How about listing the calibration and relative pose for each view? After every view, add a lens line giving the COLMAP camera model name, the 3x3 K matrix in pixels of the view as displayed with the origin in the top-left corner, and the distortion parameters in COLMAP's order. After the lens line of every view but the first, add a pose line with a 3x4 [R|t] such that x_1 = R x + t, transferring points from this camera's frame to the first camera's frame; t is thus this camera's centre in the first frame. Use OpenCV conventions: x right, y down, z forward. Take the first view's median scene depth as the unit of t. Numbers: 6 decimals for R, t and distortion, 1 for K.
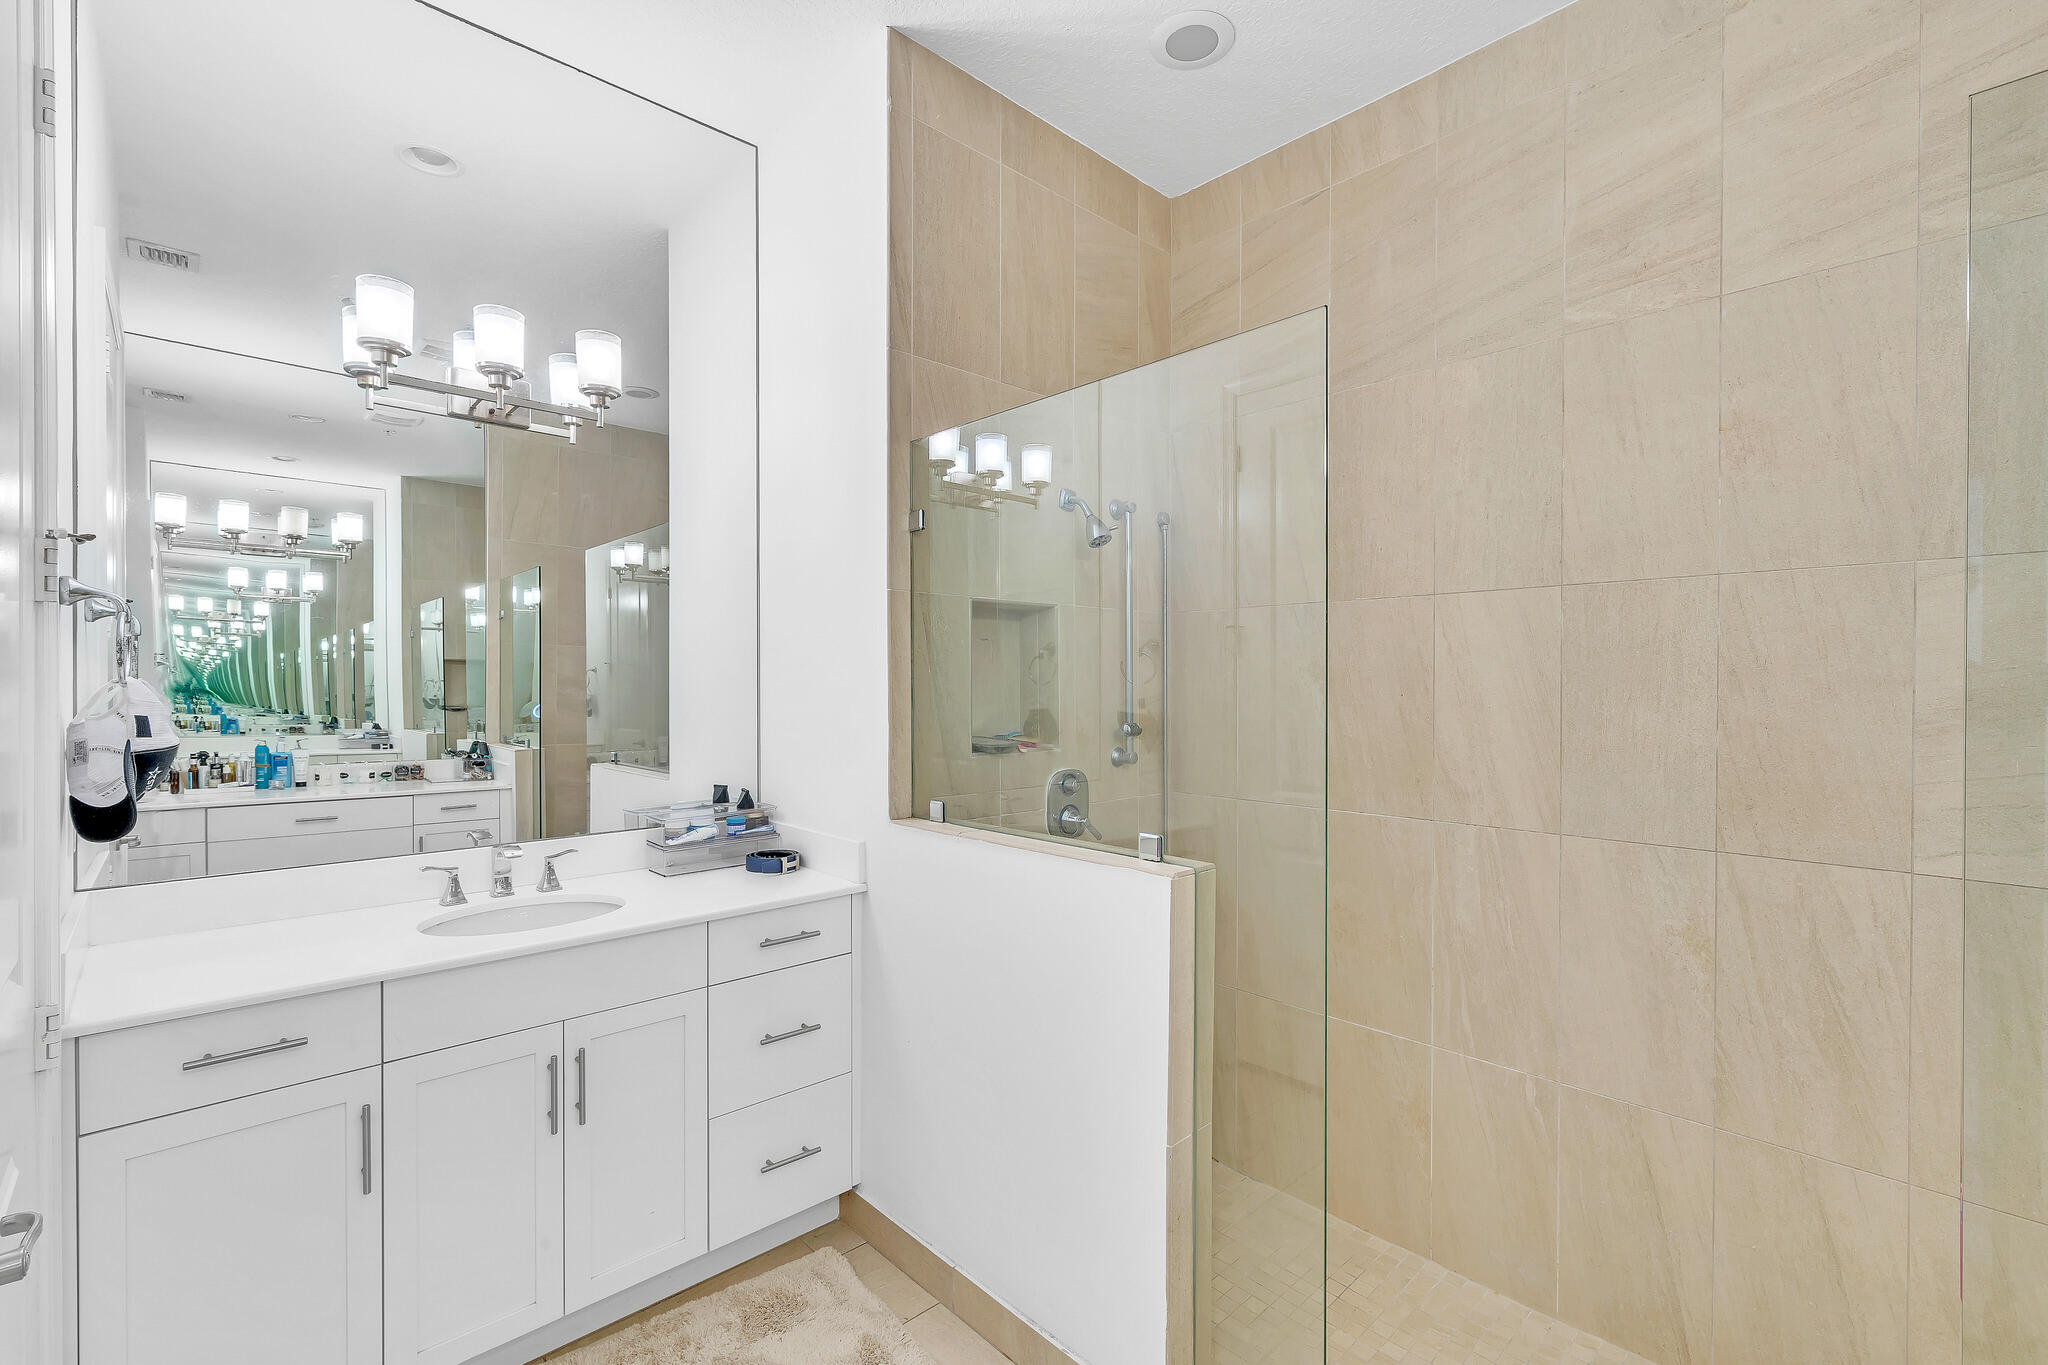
lens RADIAL K [[902.3, 0, 1021.9], [0, 902.3, 691.0], [0, 0, 1]] dist [0.002261, 0.000940]
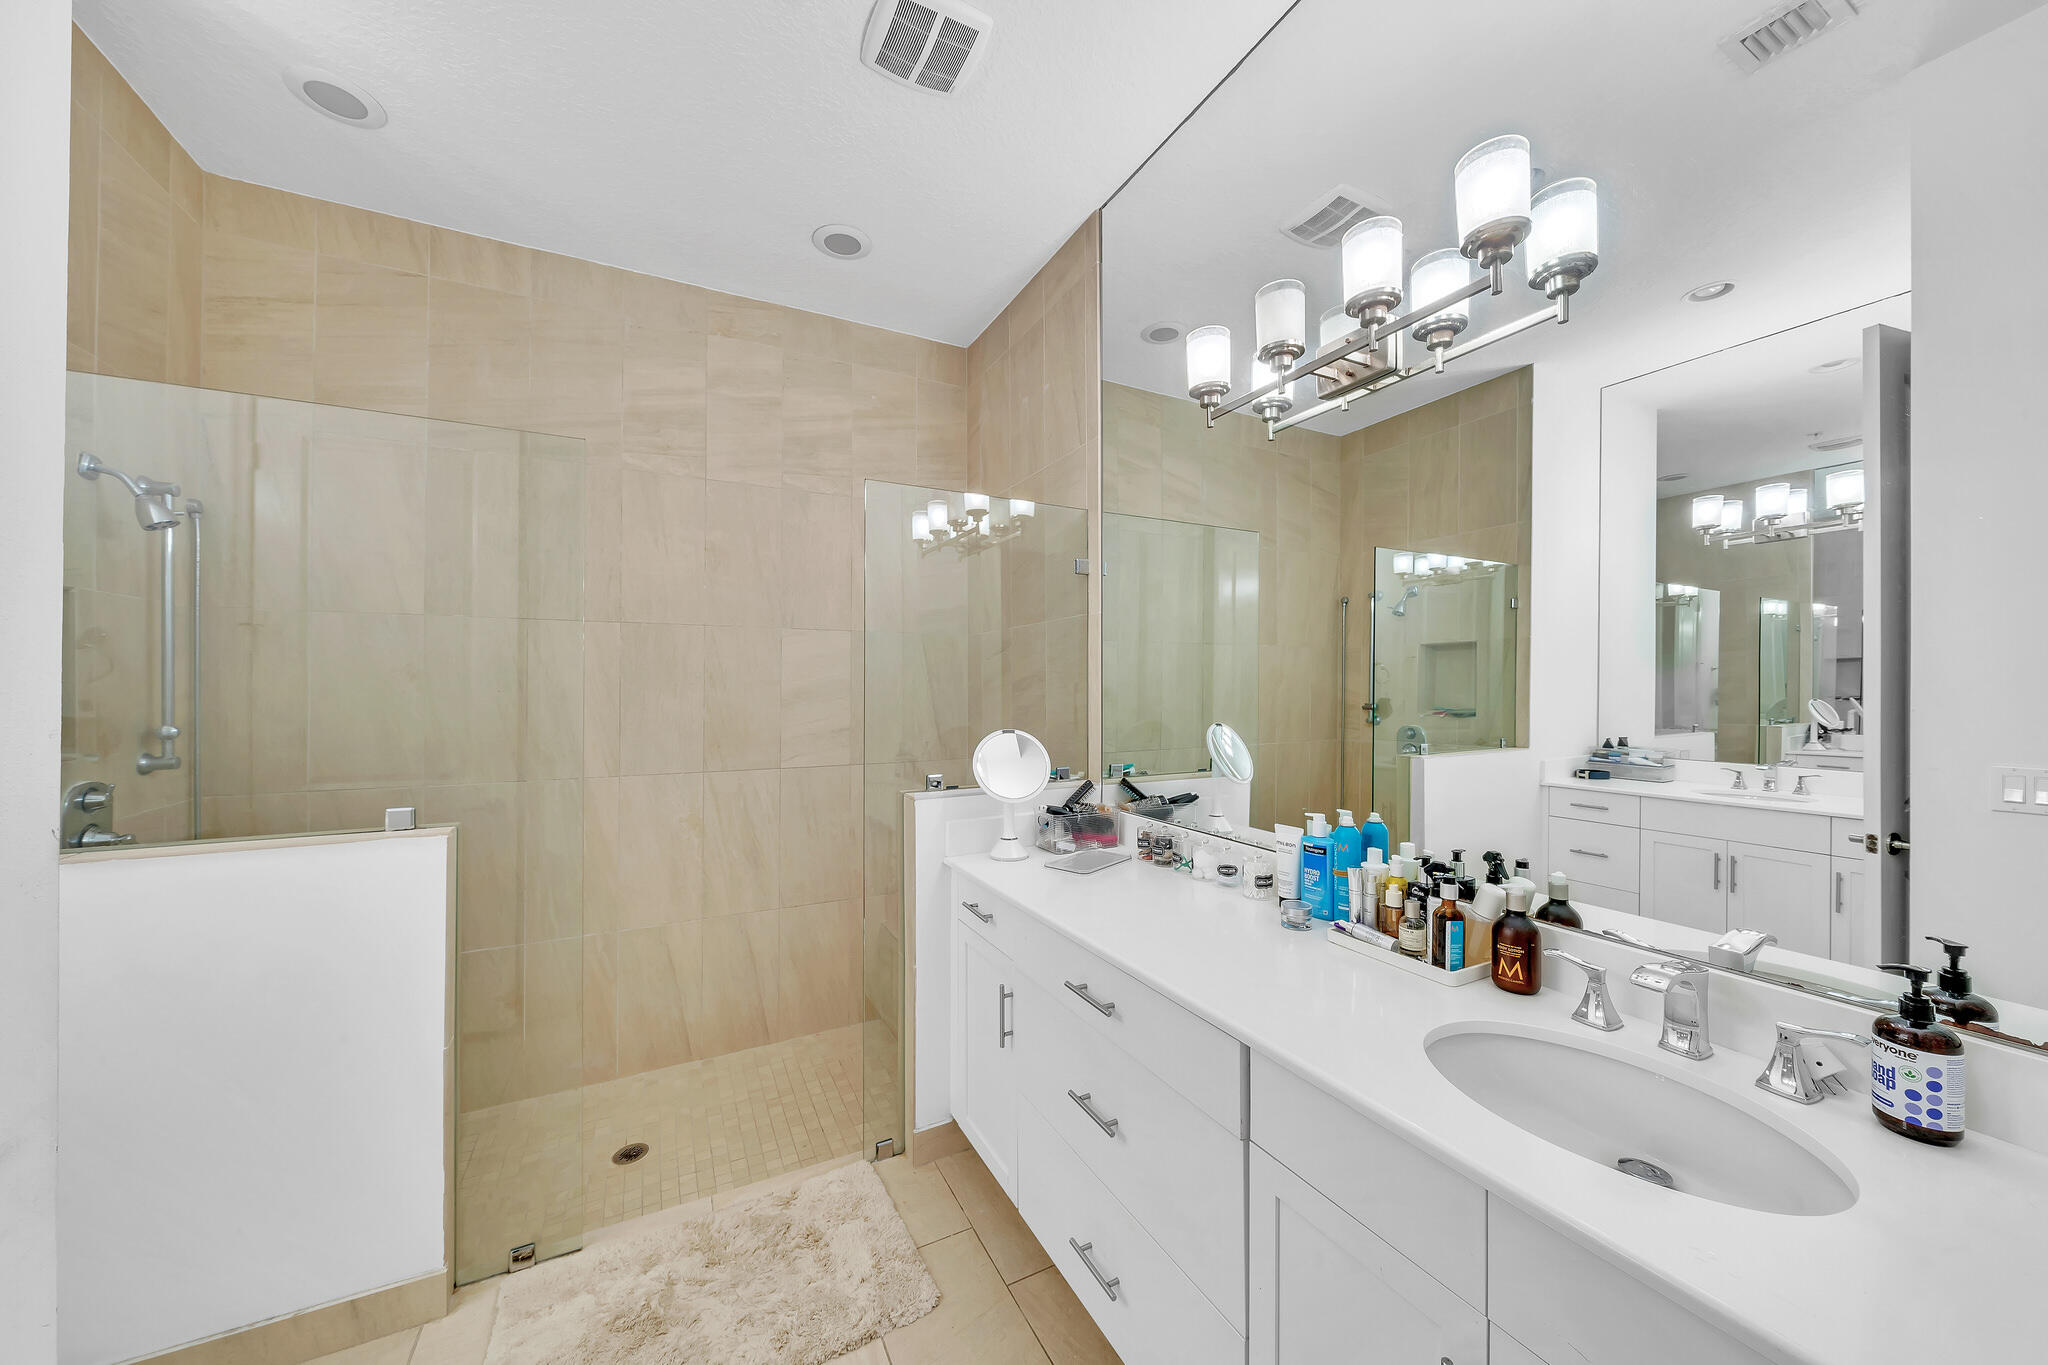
lens RADIAL K [[702.5, 0, 1018.8], [0, 702.5, 687.5], [0, 0, 1]] dist [-0.000626, -0.000043]
pose [[0.273690, -0.004504, 0.961807, -0.414143], [0.005097, 0.999982, 0.003233, -0.000493], [-0.961804, 0.004018, 0.273708, -0.030236]]
